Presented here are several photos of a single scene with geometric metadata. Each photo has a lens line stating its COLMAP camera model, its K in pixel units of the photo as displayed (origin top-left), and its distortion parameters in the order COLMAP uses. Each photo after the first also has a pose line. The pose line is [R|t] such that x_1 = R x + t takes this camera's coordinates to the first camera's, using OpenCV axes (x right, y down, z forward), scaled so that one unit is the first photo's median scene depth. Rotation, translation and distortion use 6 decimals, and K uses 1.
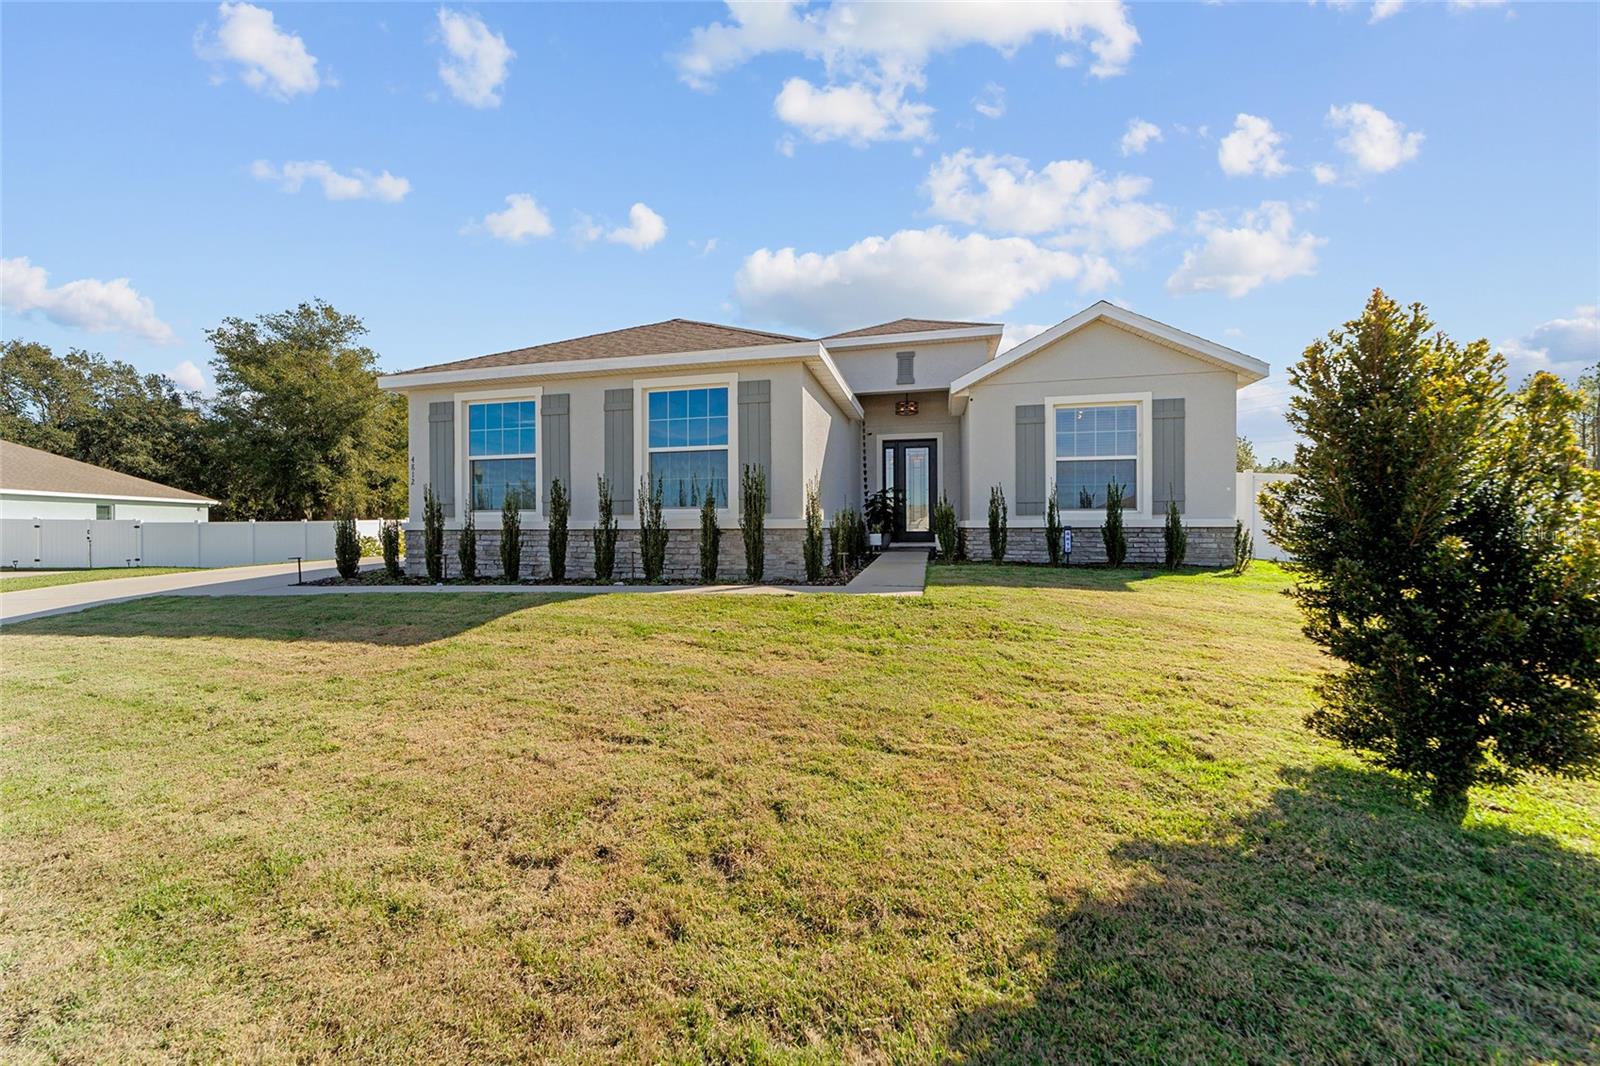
lens RADIAL K [[615.6, 0, 805.6], [0, 615.6, 533.4], [0, 0, 1]] dist [-0.011215, 0.004603]
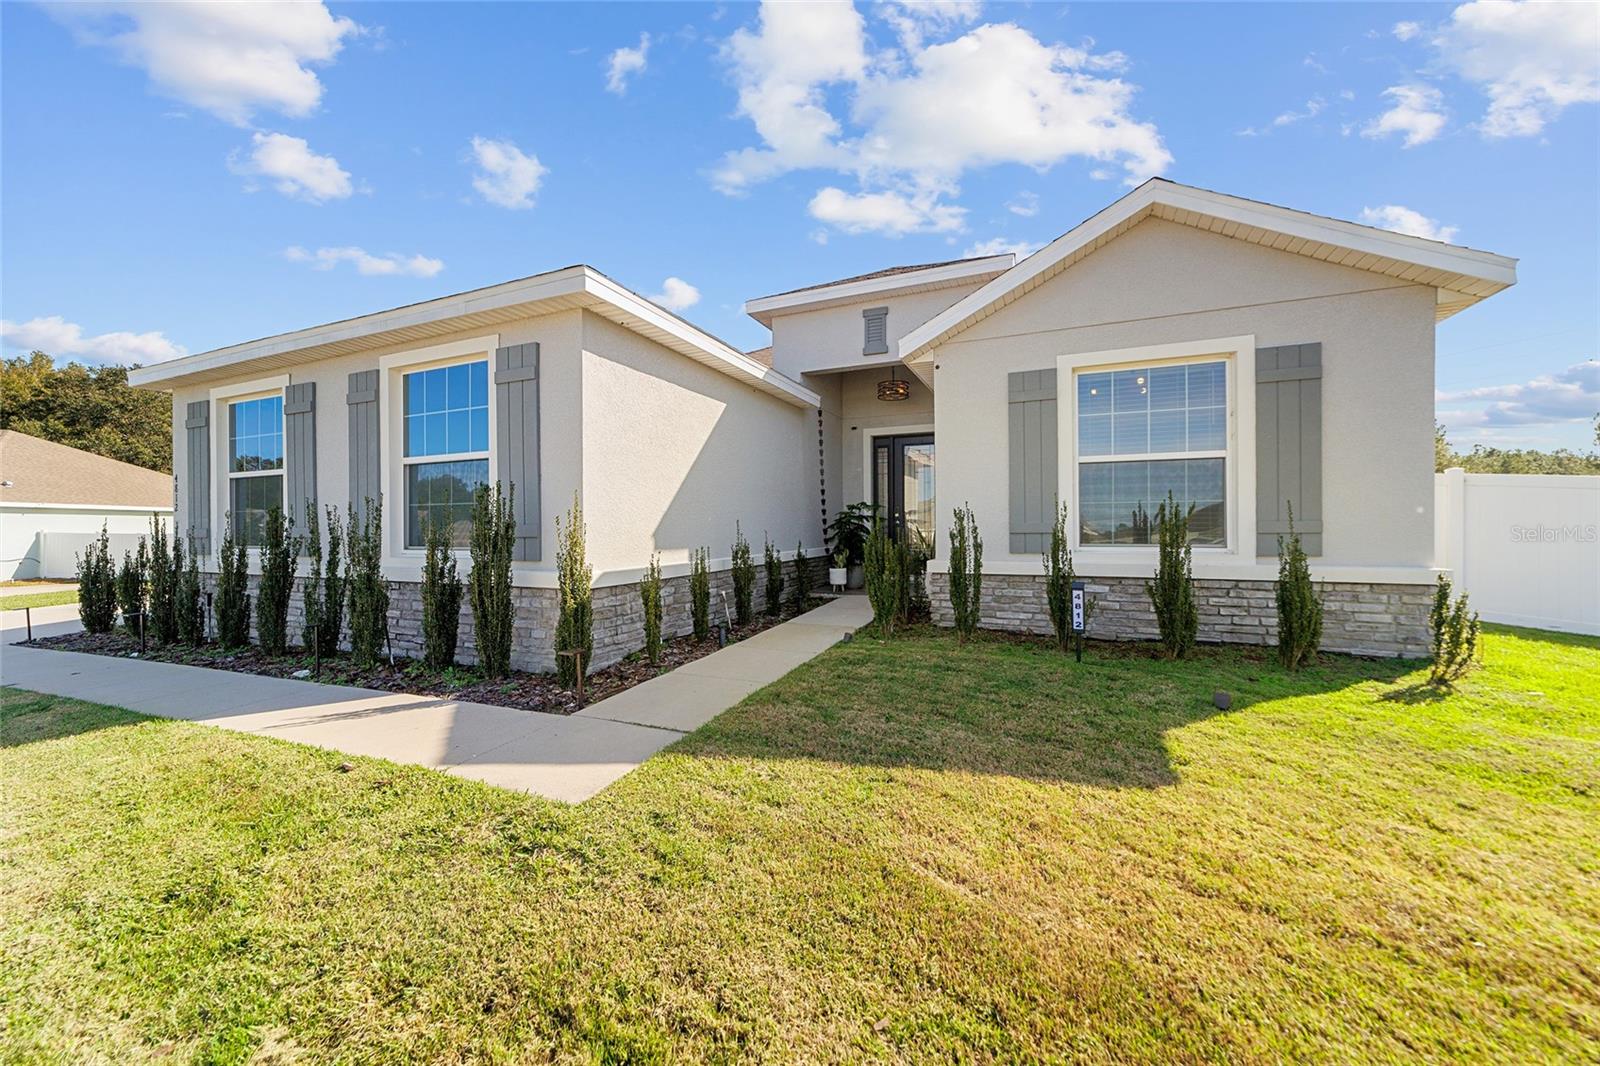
lens RADIAL K [[615.6, 0, 798.1], [0, 615.6, 530.9], [0, 0, 1]] dist [-0.011215, 0.004603]
pose [[0.982295, 0.000853, -0.187341, 0.270469], [-0.001896, 0.999984, -0.005393, -0.050782], [0.187333, 0.005653, 0.982280, 0.390850]]
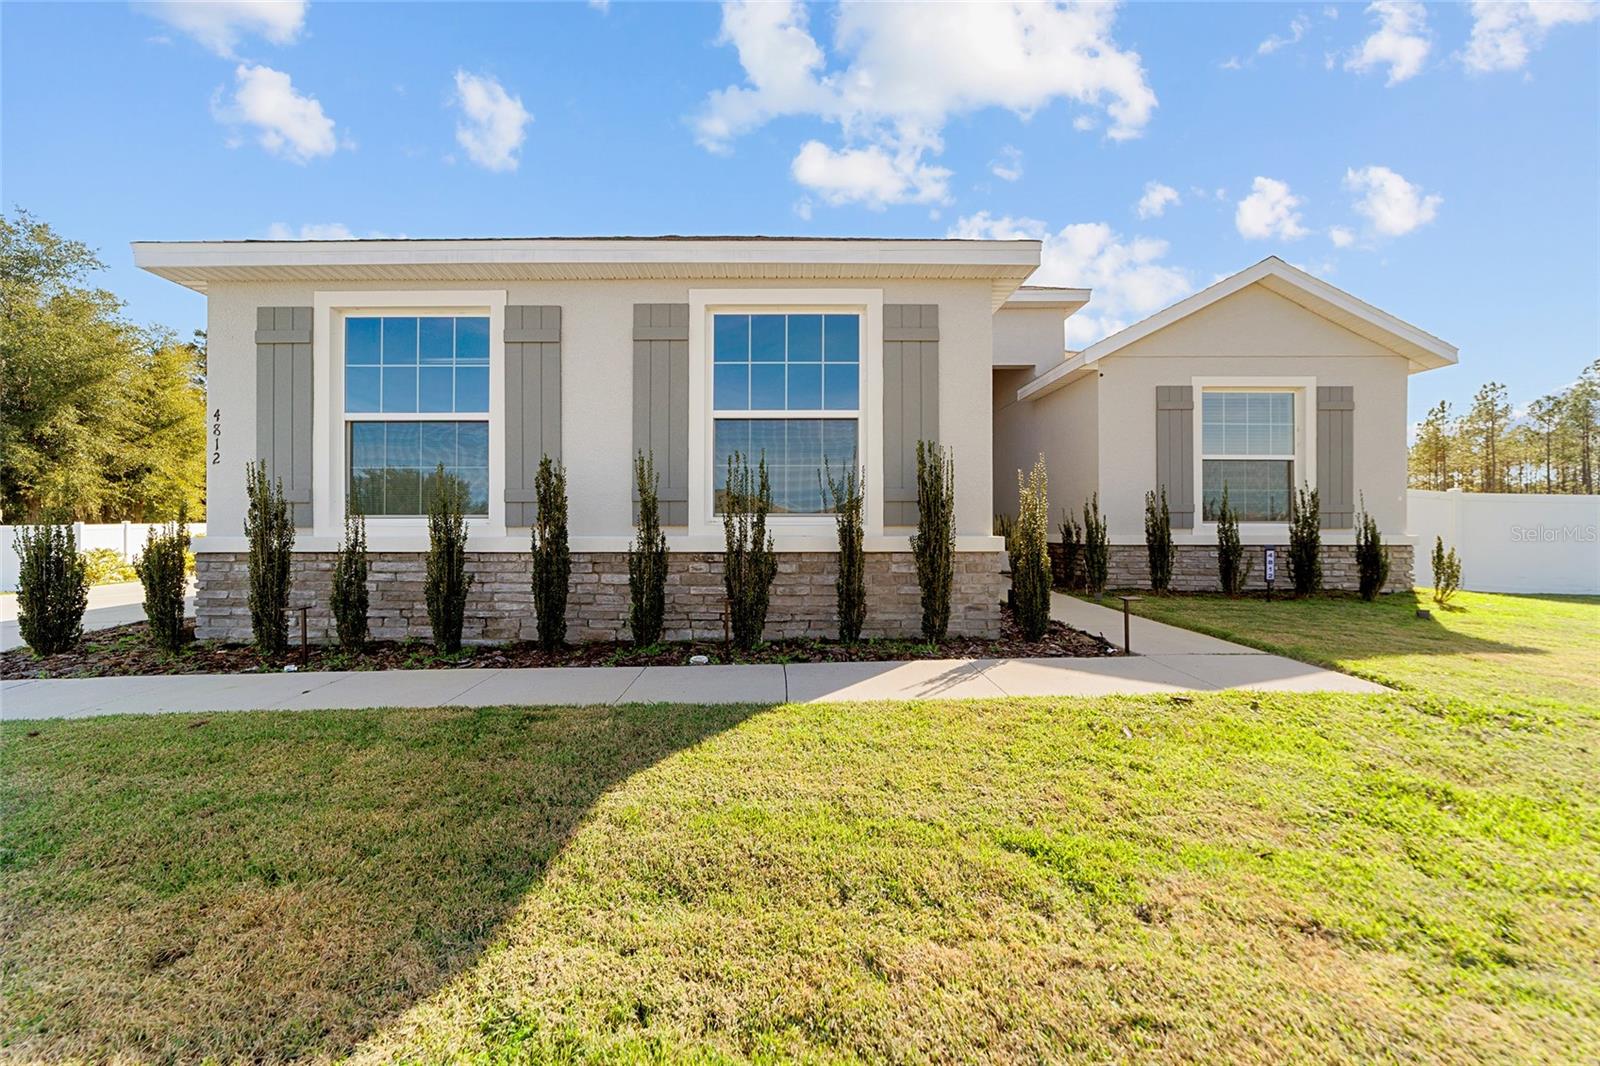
lens RADIAL K [[615.6, 0, 810.6], [0, 615.6, 528.9], [0, 0, 1]] dist [-0.011215, 0.004603]
pose [[0.971675, 0.005014, 0.236270, -0.280210], [-0.001084, 0.999859, -0.016762, -0.016535], [-0.236320, 0.016031, 0.971543, 0.387545]]
